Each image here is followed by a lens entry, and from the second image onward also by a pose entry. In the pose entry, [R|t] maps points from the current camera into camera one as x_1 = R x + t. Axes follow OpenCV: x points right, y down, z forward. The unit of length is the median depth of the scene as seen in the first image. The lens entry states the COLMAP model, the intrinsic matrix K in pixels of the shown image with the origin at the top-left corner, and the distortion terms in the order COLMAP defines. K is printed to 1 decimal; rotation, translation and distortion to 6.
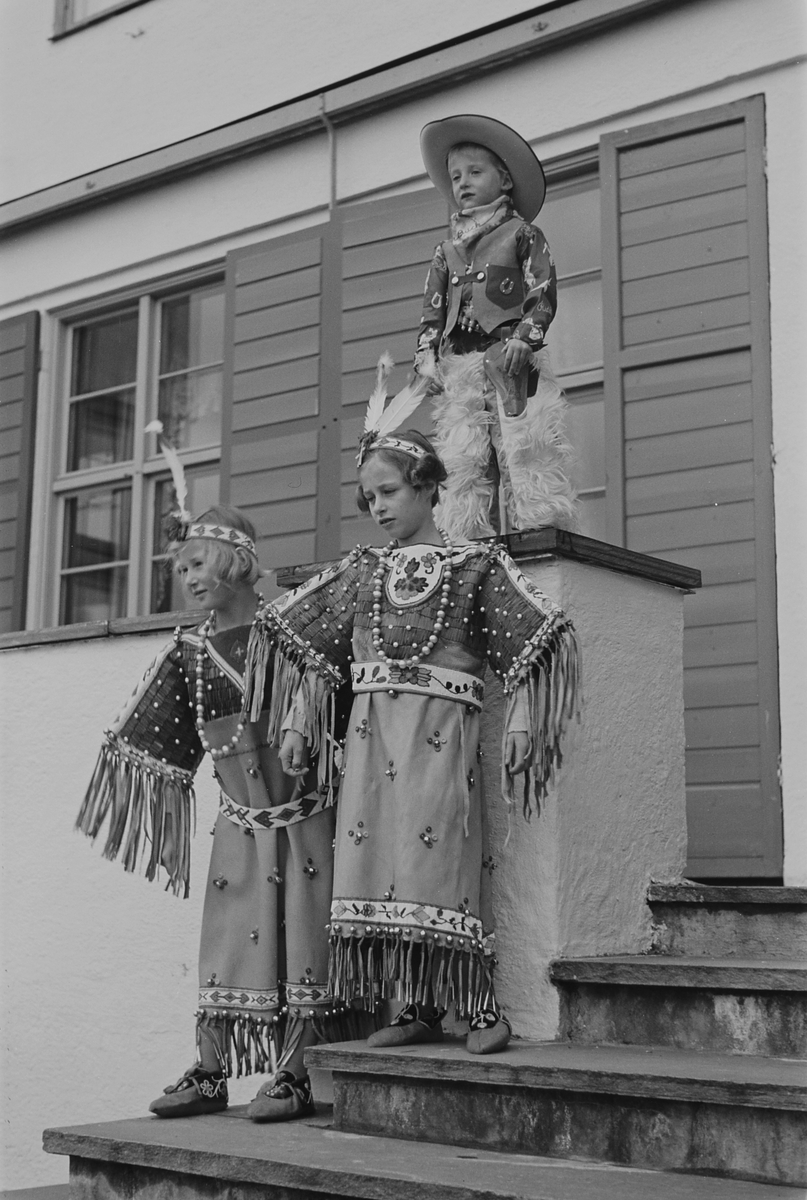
lens RADIAL K [[1776.5, 0, 408.3], [0, 1776.5, 595.2], [0, 0, 1]] dist [0.021454, 0.000000]
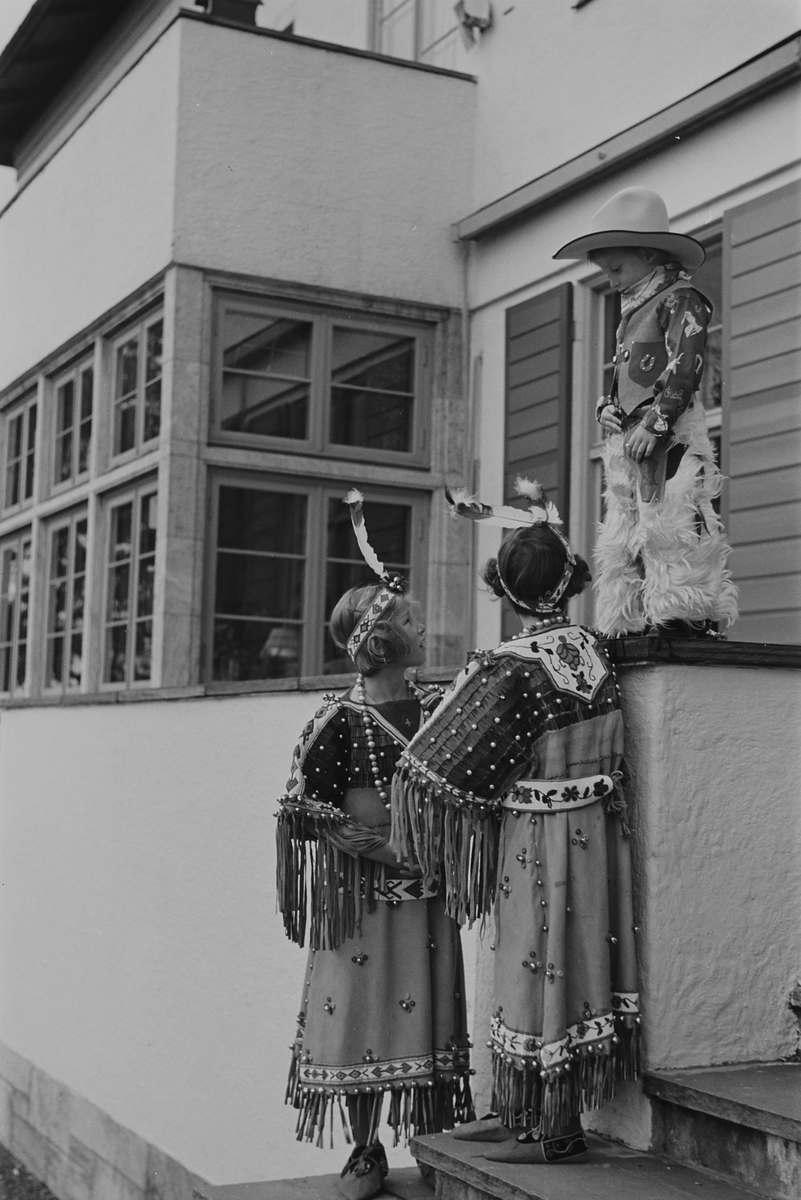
lens RADIAL K [[1777.7, 0, 398.0], [0, 1777.7, 601.1], [0, 0, 1]] dist [0.023571, 0.000000]
pose [[0.903961, -0.028109, -0.426691, 0.362118], [0.059490, 0.996400, 0.060393, -0.119727], [0.423458, -0.079977, 0.902379, 0.048033]]
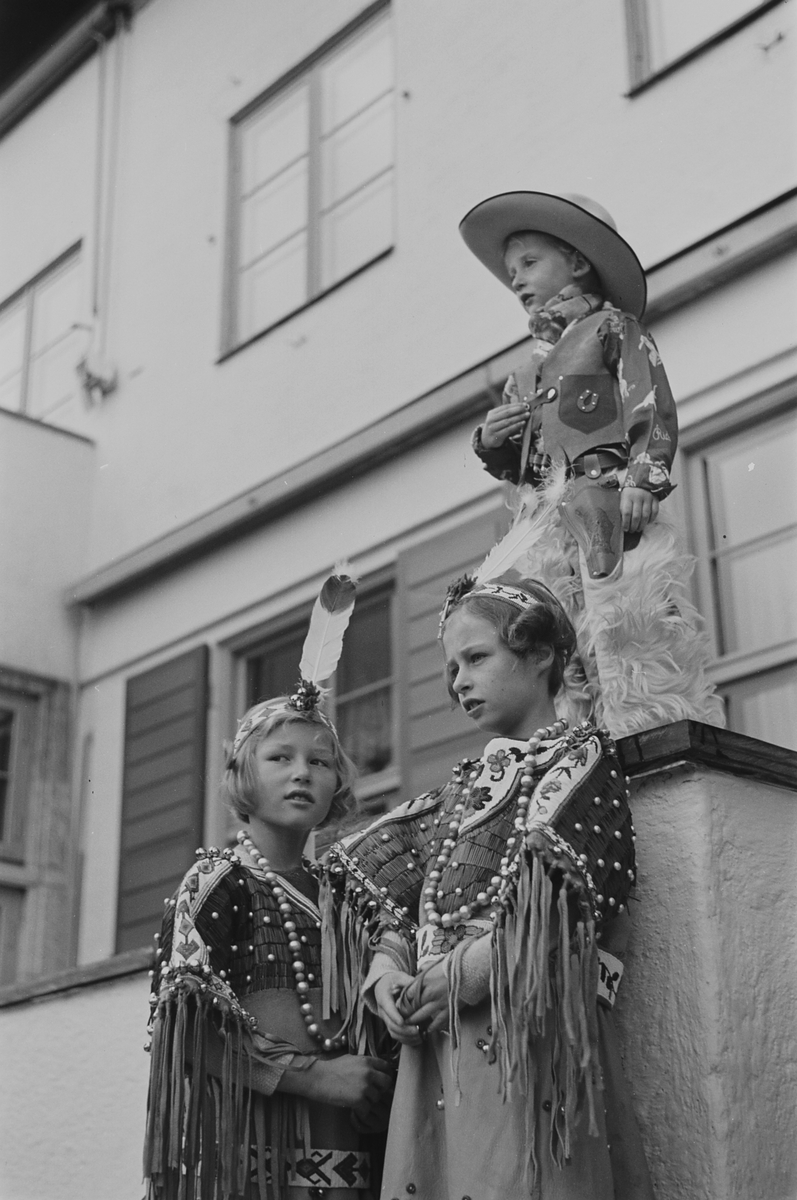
lens RADIAL K [[1777.7, 0, 394.8], [0, 1777.7, 609.4], [0, 0, 1]] dist [0.023571, 0.000000]
pose [[0.985768, -0.085188, -0.144932, 0.053599], [0.052725, 0.975272, -0.214628, 0.063519], [0.159632, 0.203932, 0.965883, 0.356775]]
